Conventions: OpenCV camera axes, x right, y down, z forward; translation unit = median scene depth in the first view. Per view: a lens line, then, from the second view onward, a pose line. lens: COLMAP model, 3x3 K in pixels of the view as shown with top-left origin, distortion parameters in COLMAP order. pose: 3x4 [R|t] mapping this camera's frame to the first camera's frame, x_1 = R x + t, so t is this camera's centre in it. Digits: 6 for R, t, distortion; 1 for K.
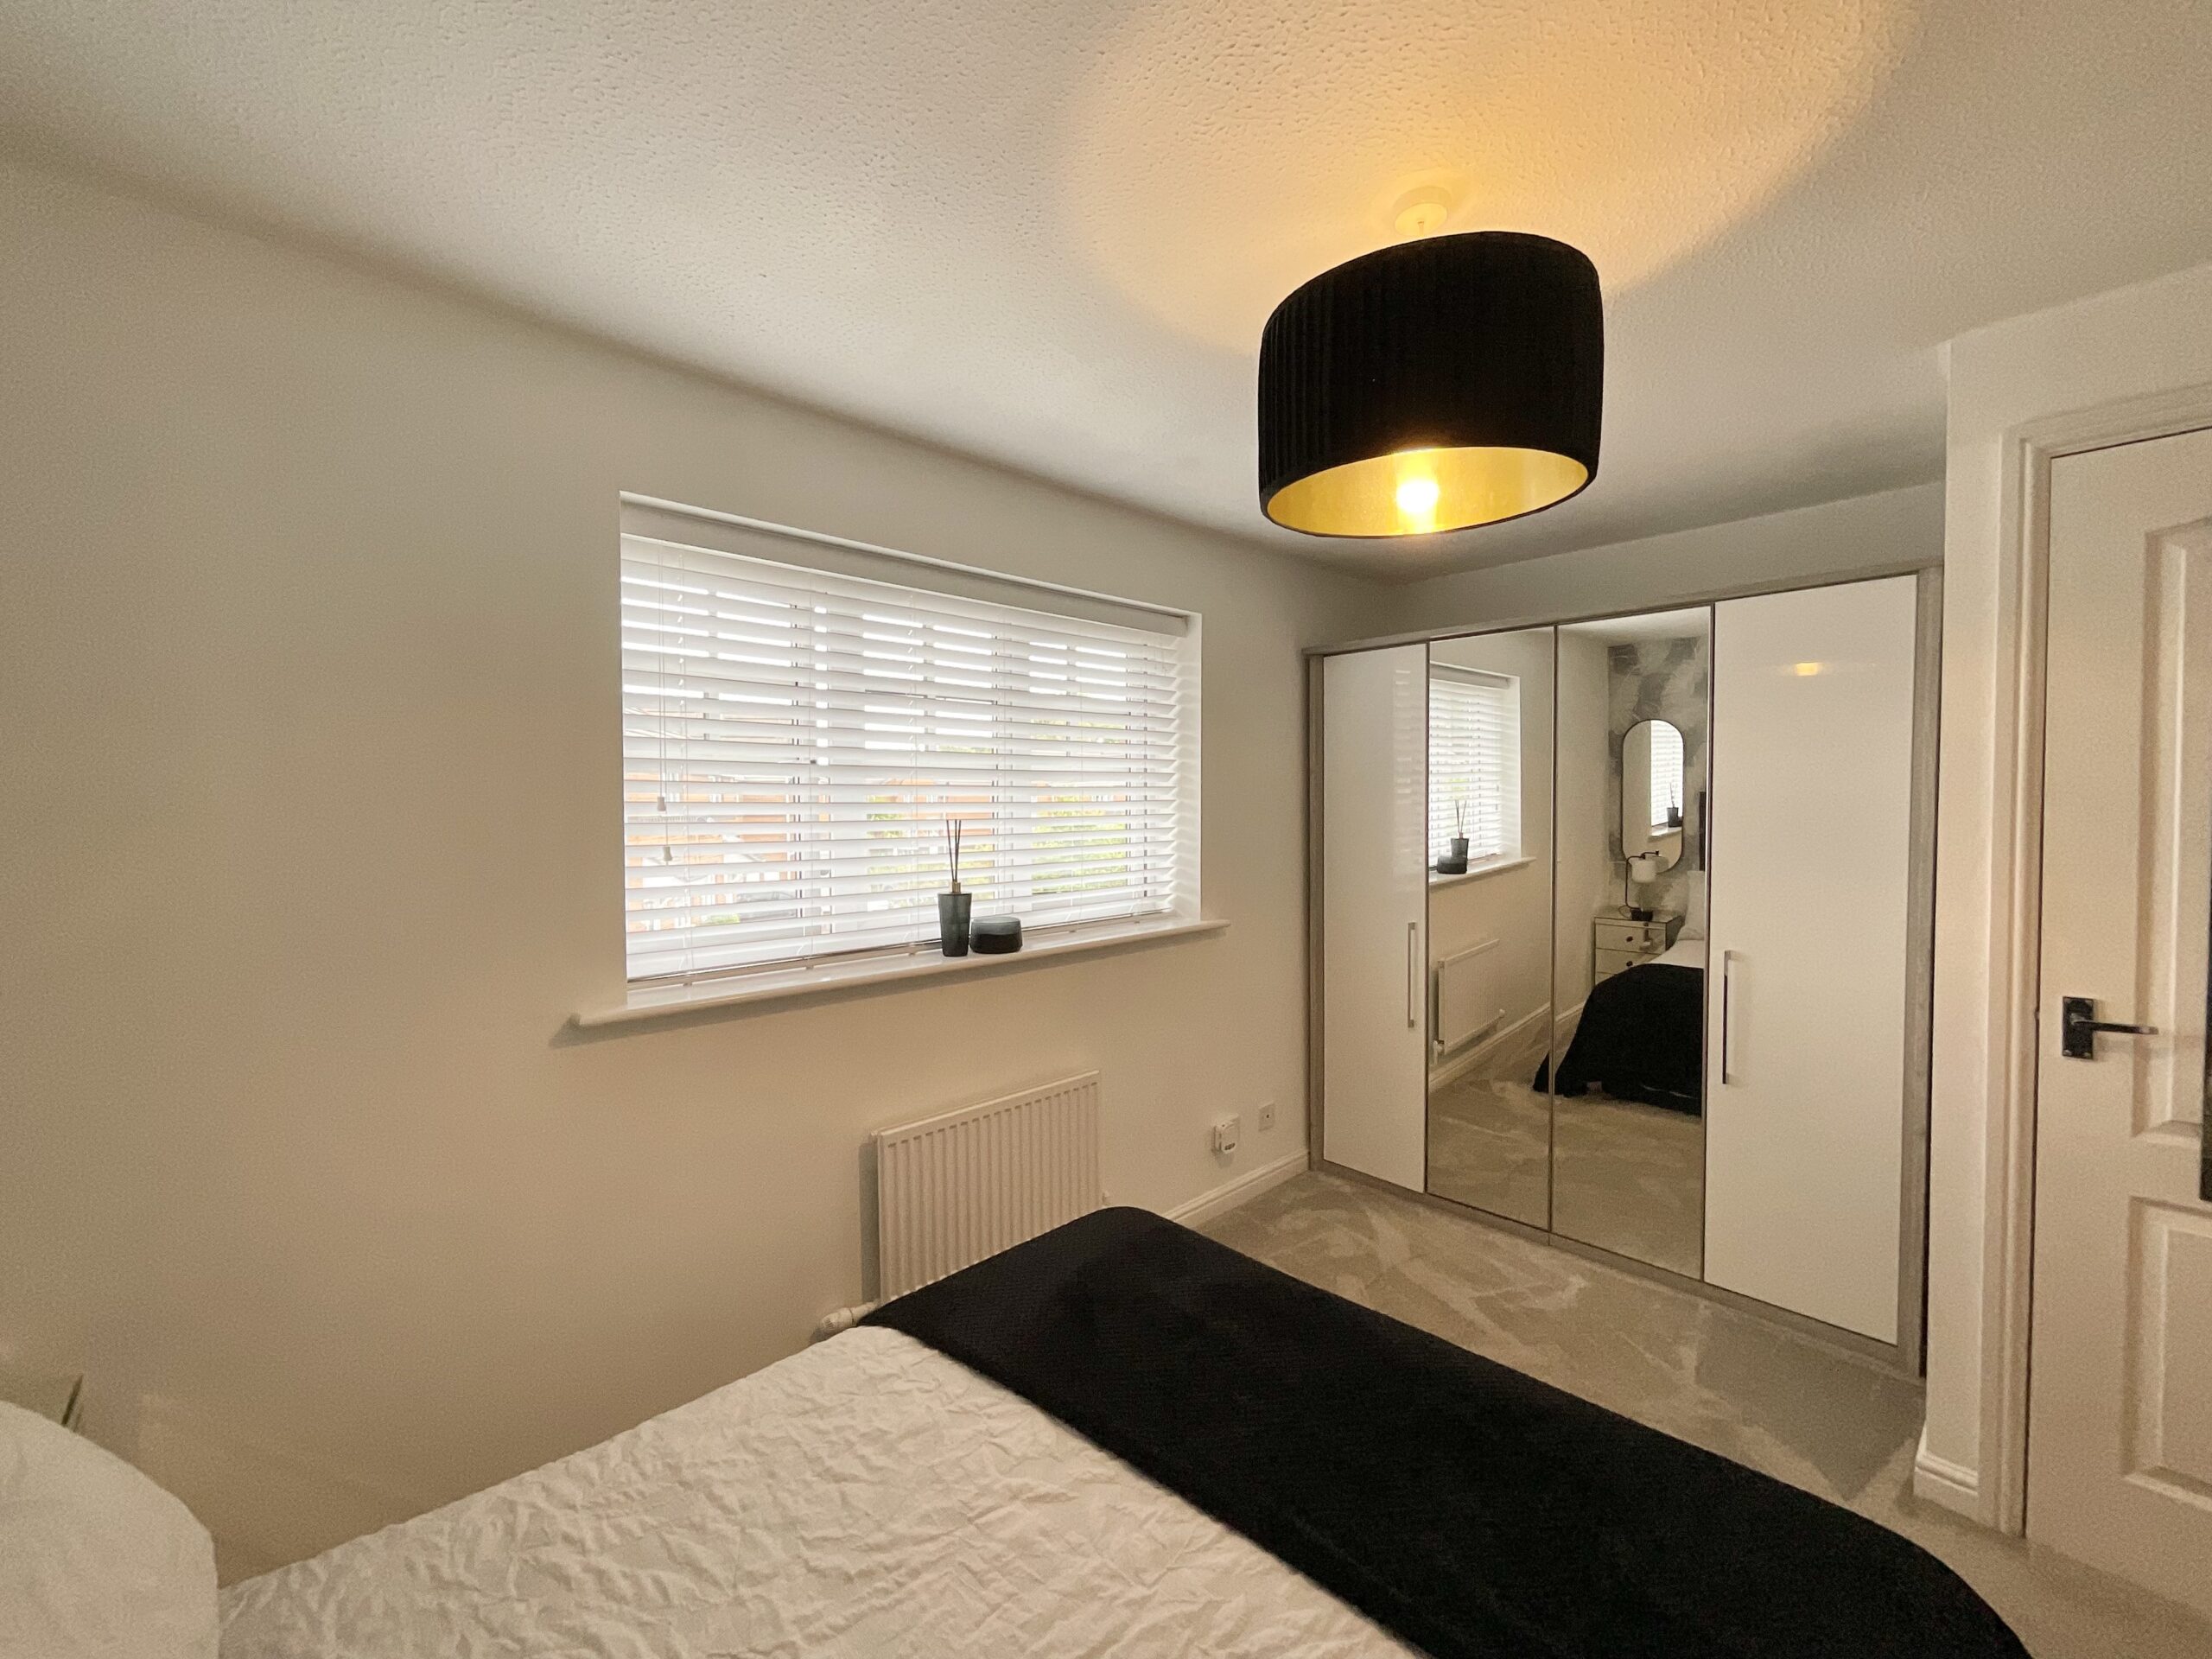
lens RADIAL K [[891.9, 0, 1099.6], [0, 891.9, 832.4], [0, 0, 1]] dist [-0.001669, -0.000052]
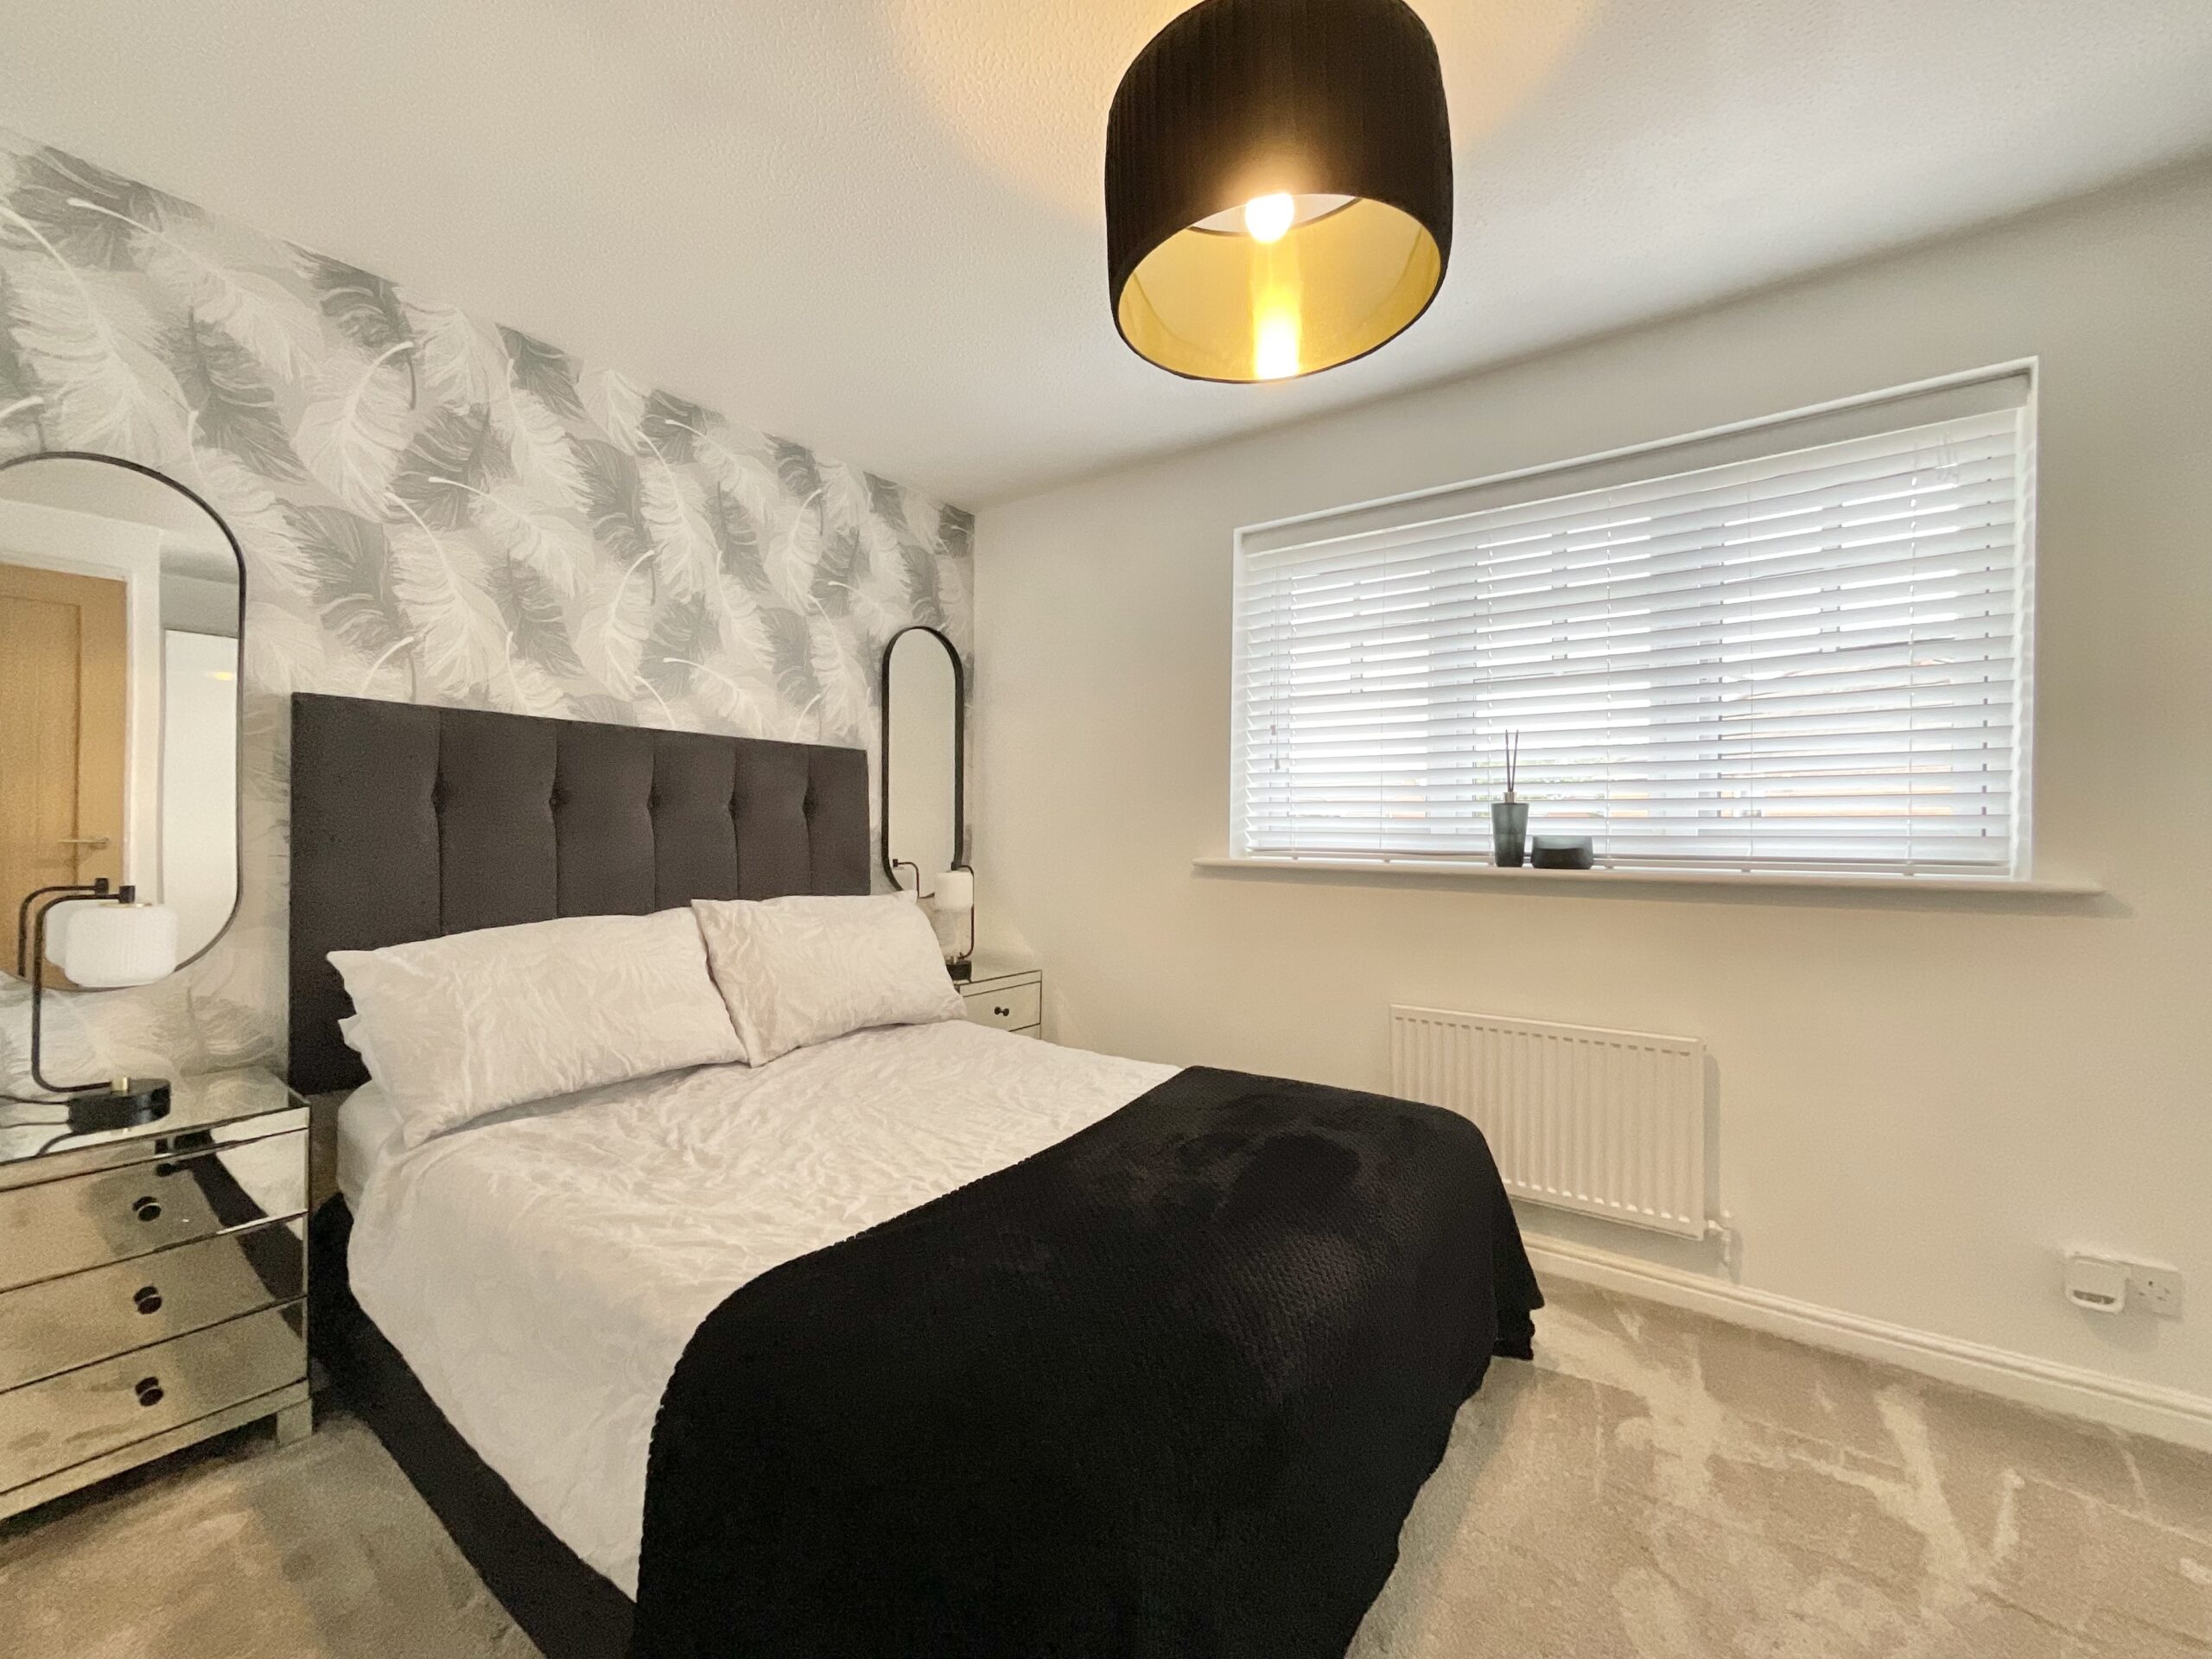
lens RADIAL K [[891.9, 0, 1099.6], [0, 891.9, 832.4], [0, 0, 1]] dist [-0.001669, -0.000052]
pose [[0.188214, 0.064428, -0.980012, 0.740508], [0.001517, 0.997826, 0.065890, 0.031966], [0.982127, -0.013888, 0.187707, 0.354654]]
